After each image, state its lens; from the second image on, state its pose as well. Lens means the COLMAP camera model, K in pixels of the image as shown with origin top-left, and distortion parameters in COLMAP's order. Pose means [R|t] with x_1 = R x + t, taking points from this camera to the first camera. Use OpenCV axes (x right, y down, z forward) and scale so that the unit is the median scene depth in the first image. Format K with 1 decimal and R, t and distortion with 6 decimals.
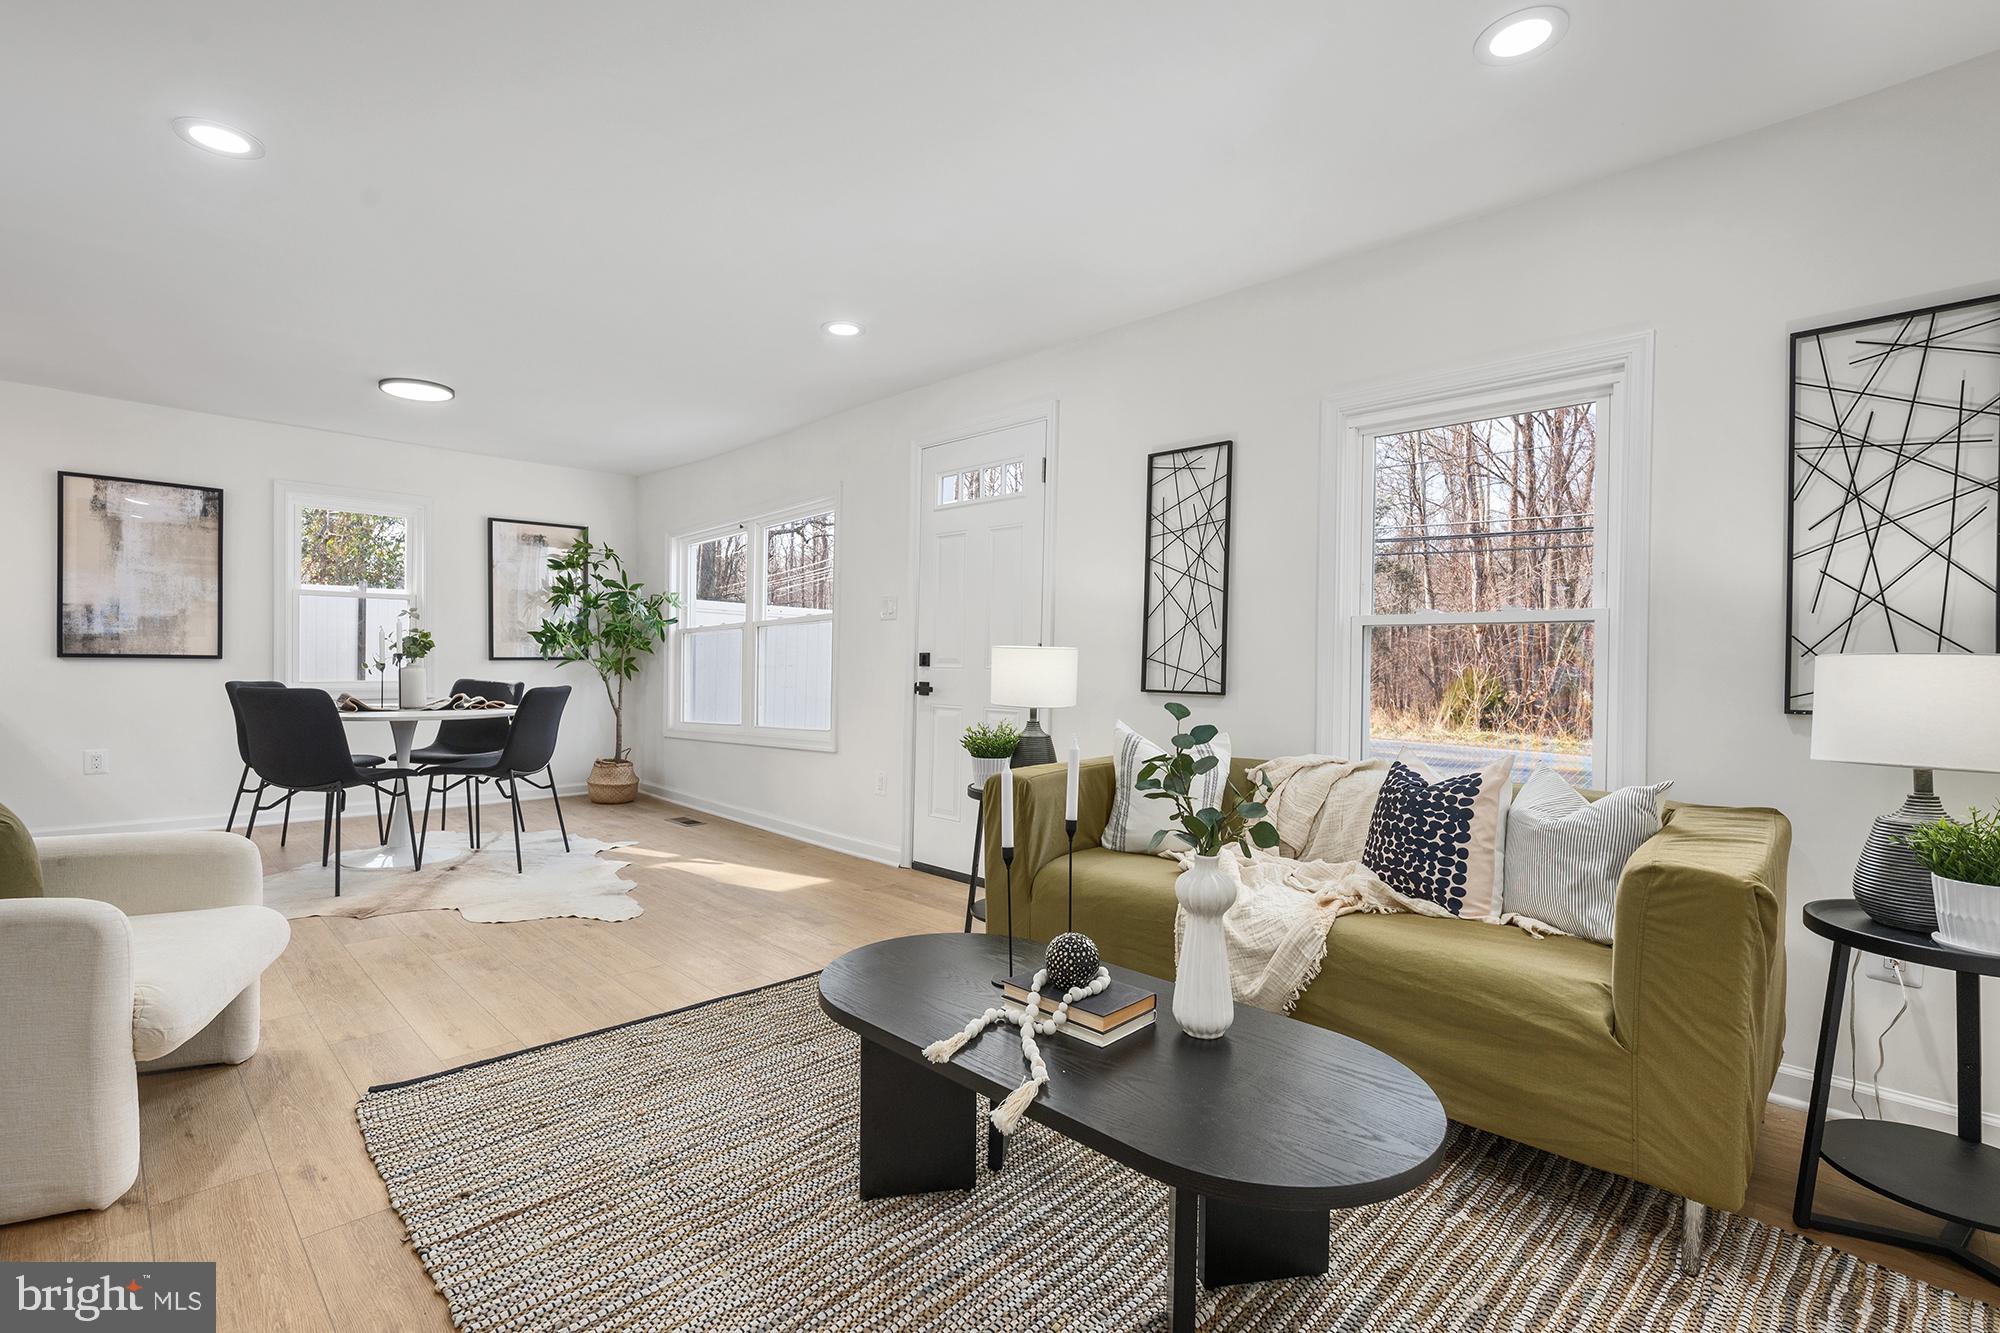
lens RADIAL K [[901.6, 0, 1001.2], [0, 901.6, 670.3], [0, 0, 1]] dist [-0.000569, 0.000541]
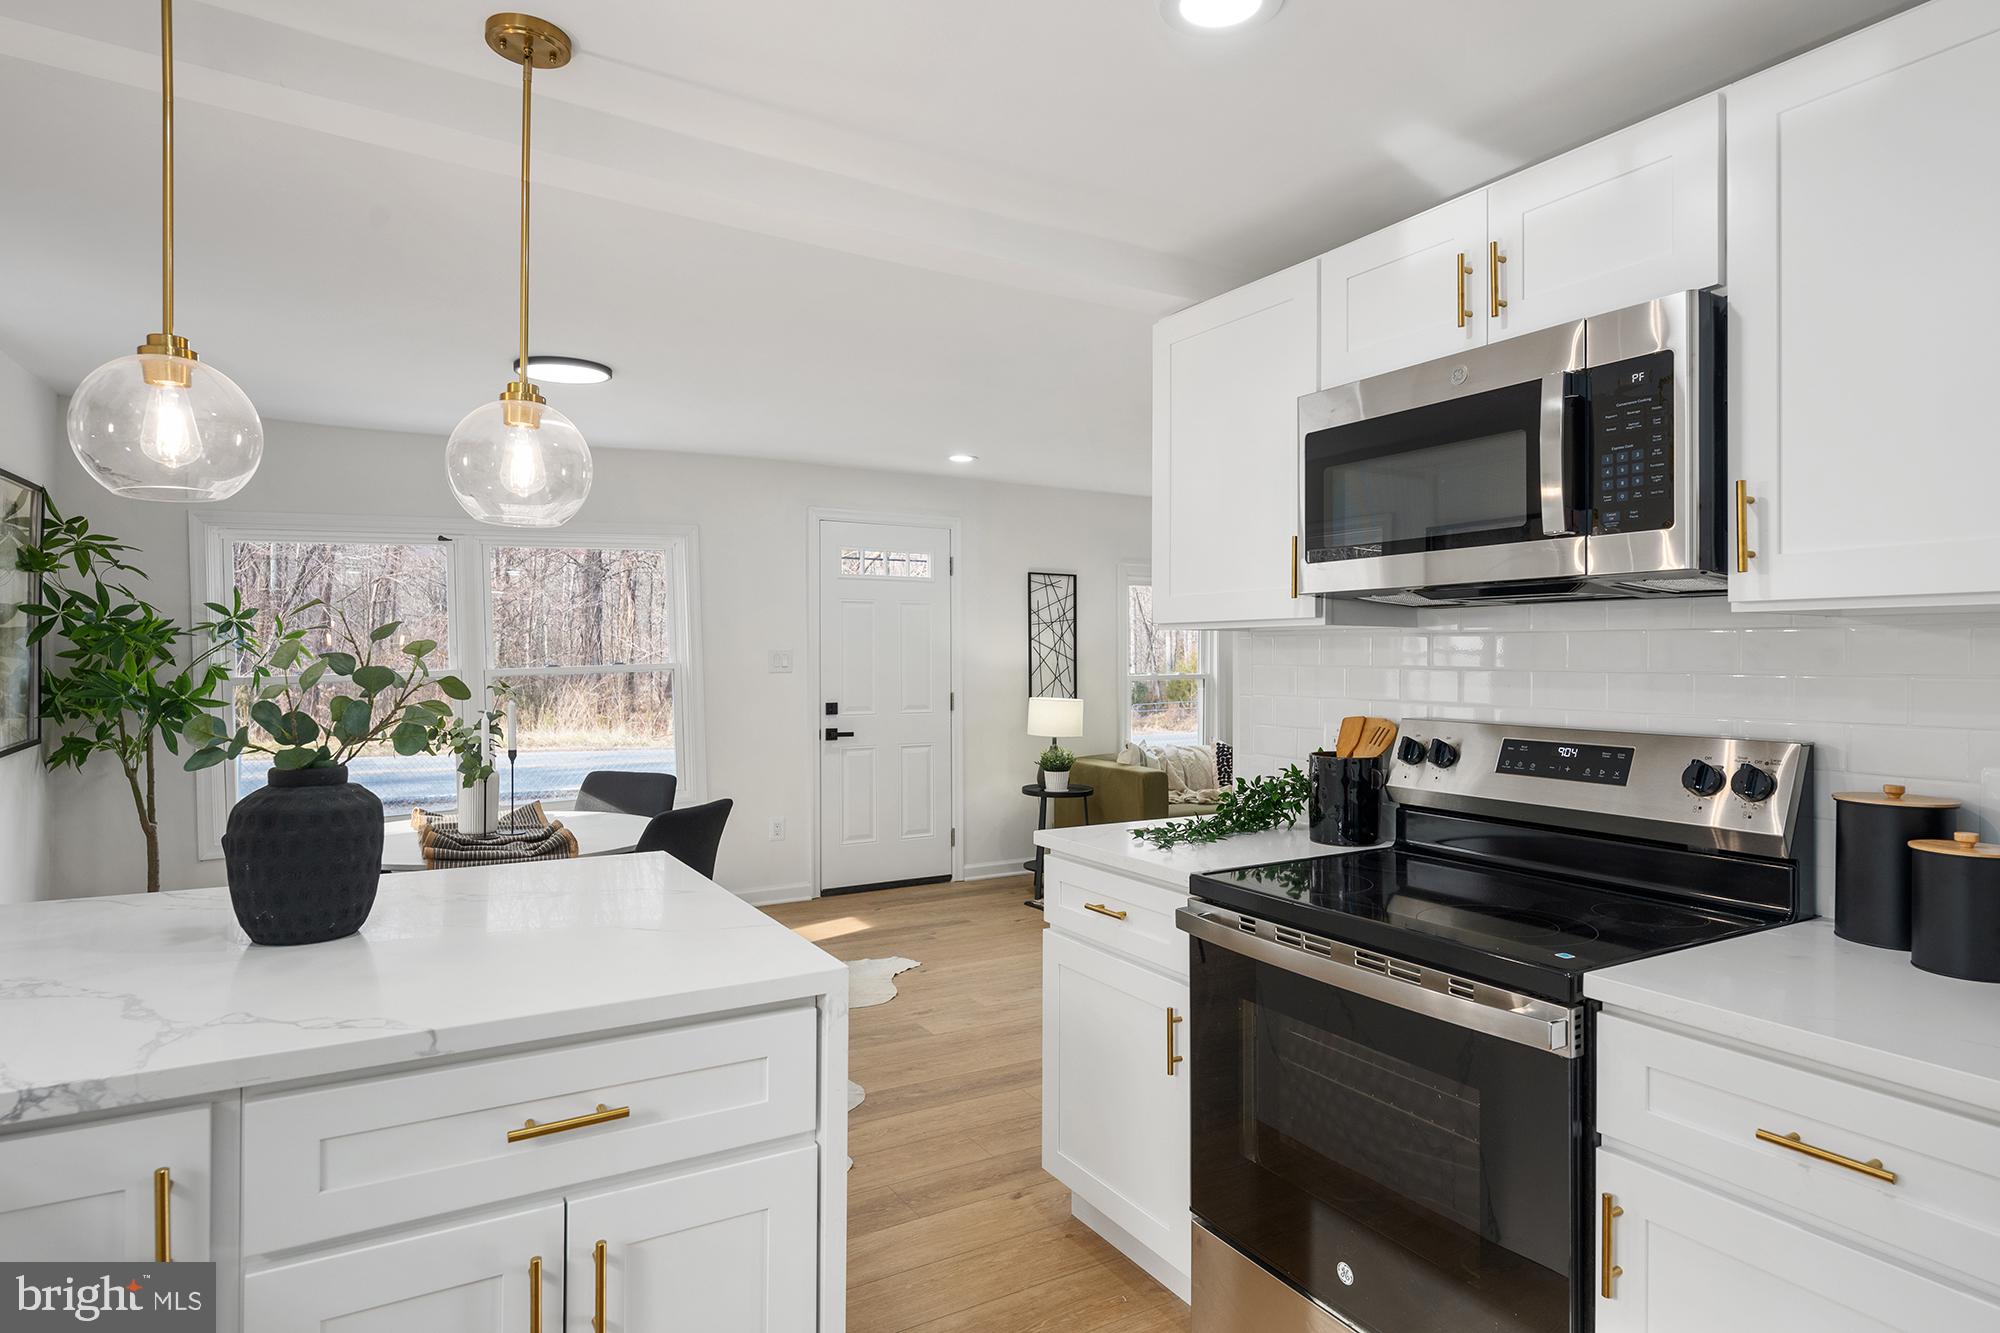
lens RADIAL K [[1088.1, 0, 1001.5], [0, 1088.1, 657.9], [0, 0, 1]] dist [-0.001432, -0.000565]
pose [[0.254611, -0.018476, 0.966867, -1.753606], [0.009667, 0.999816, 0.016560, -0.125051], [-0.966995, 0.005130, 0.254743, 0.579814]]
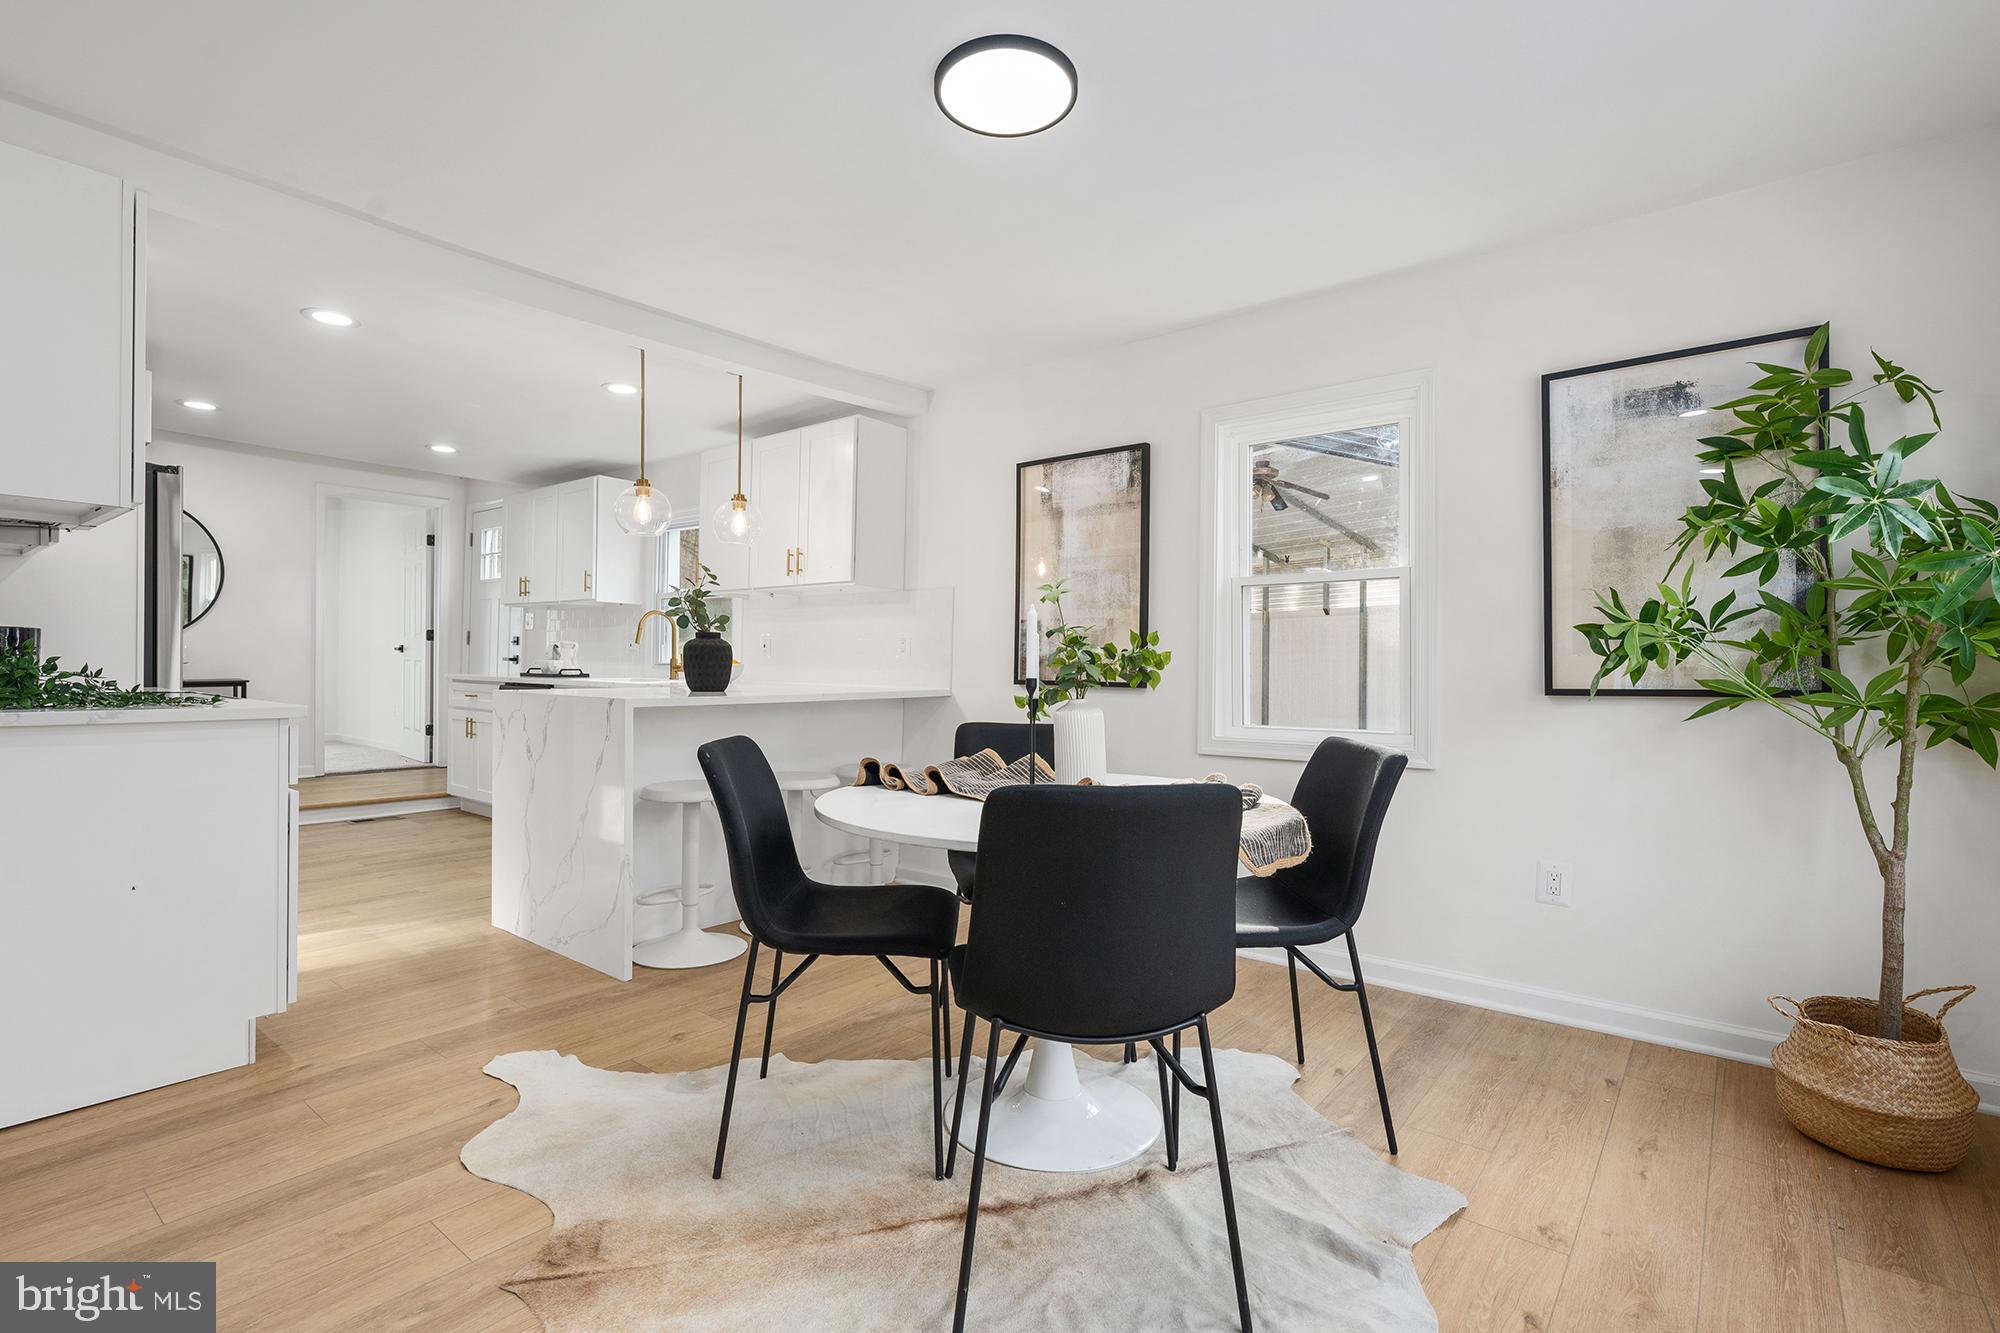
lens RADIAL K [[935.2, 0, 1002.6], [0, 935.2, 669.4], [0, 0, 1]] dist [0.001232, -0.000506]
pose [[0.102520, -0.012541, -0.994652, -0.240261], [-0.019451, 0.999704, -0.014609, -0.020895], [0.994541, 0.020845, 0.102246, 1.214806]]
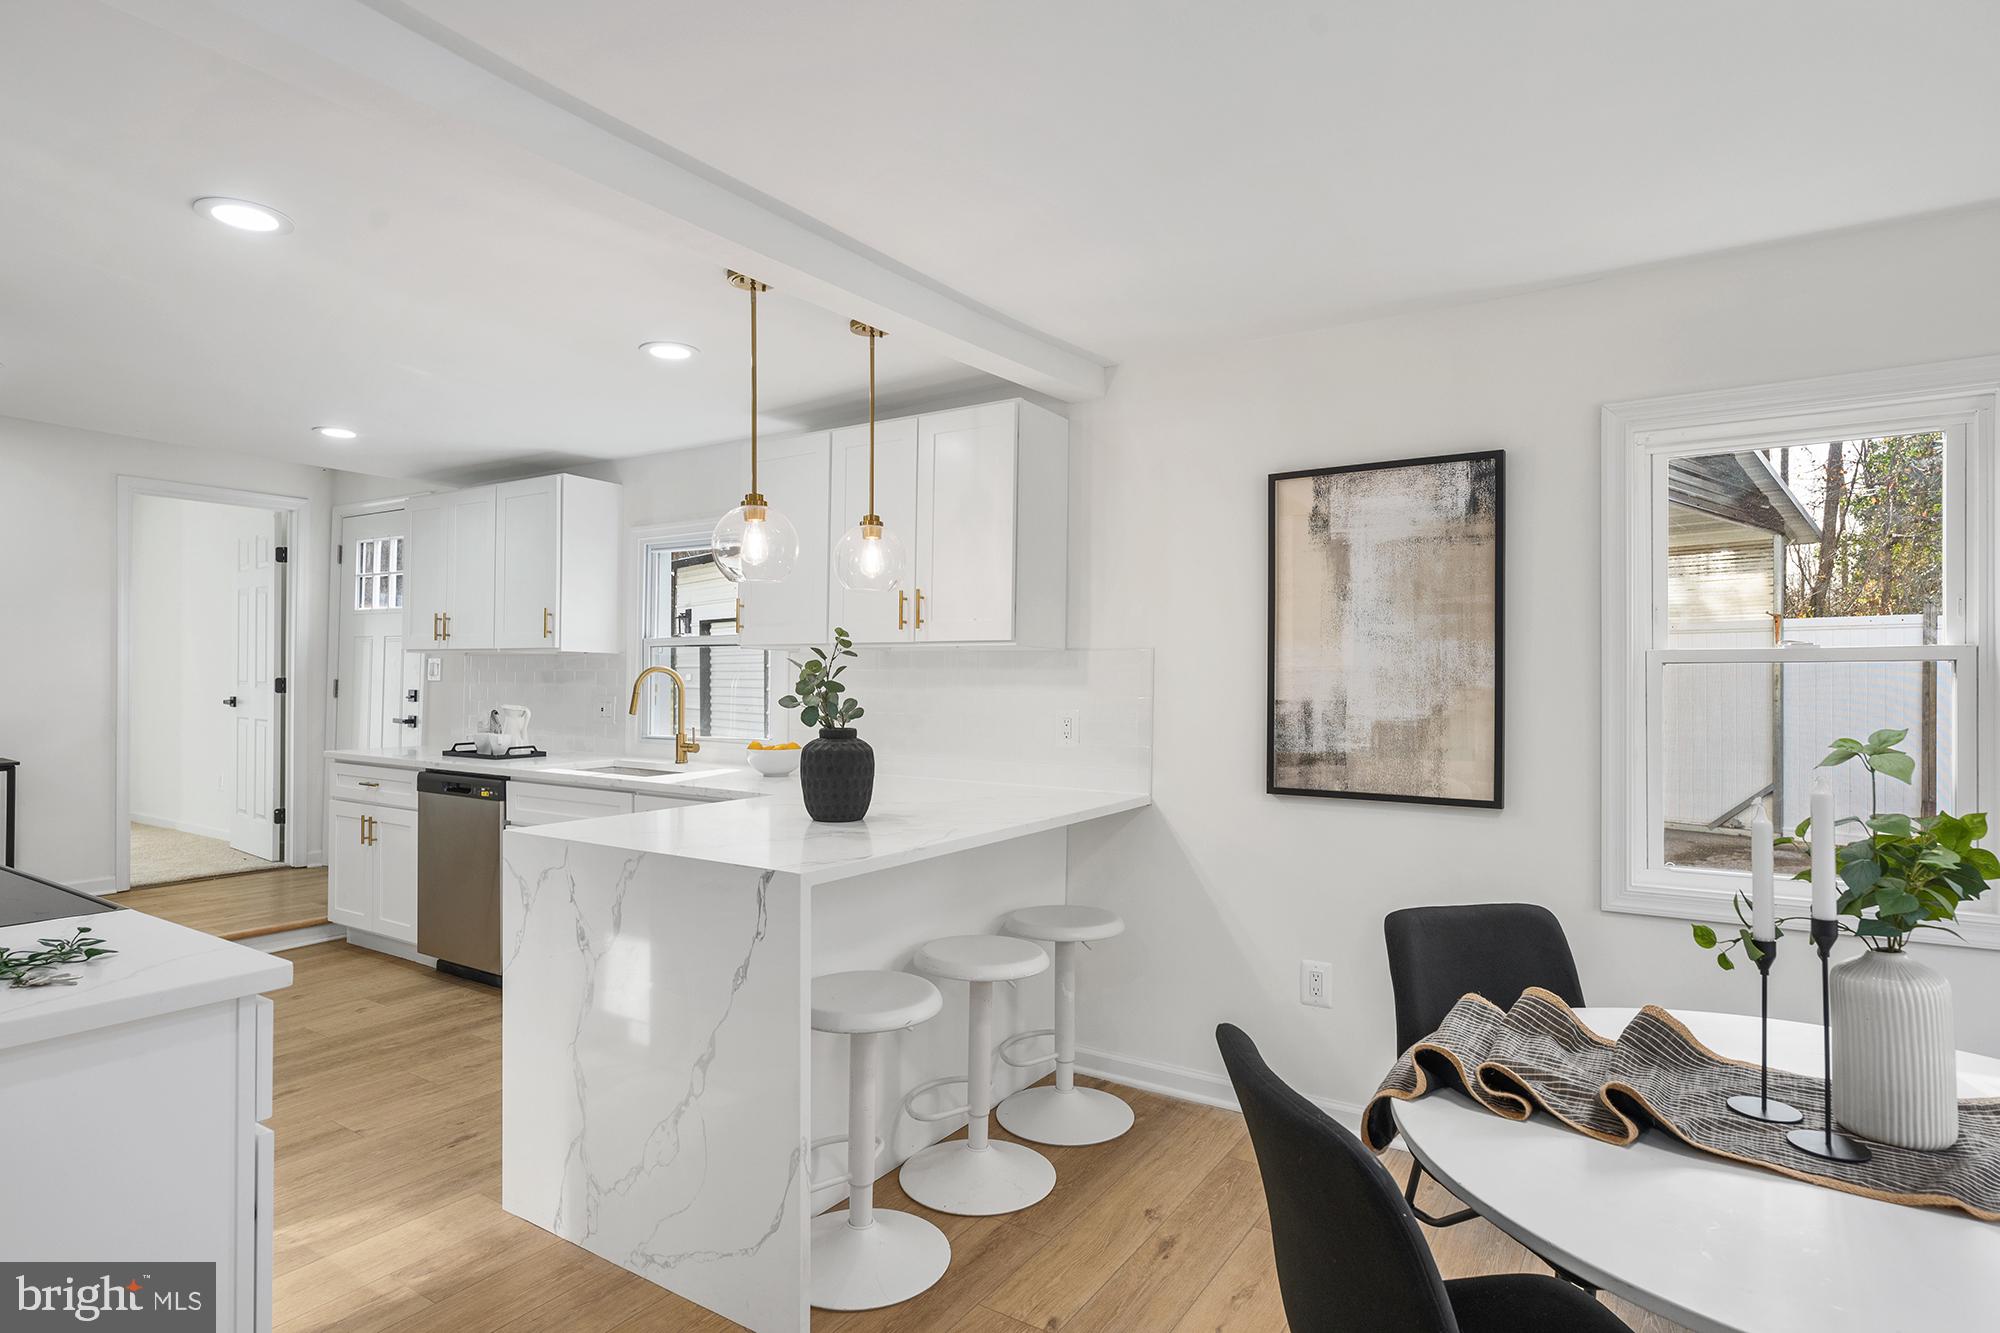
lens RADIAL K [[1053.6, 0, 1003.1], [0, 1053.6, 676.9], [0, 0, 1]] dist [-0.000597, 0.000125]
pose [[0.203381, -0.019157, -0.978912, -0.559856], [-0.012342, 0.999679, -0.022127, -0.098203], [0.979022, 0.016582, 0.203079, 0.937113]]
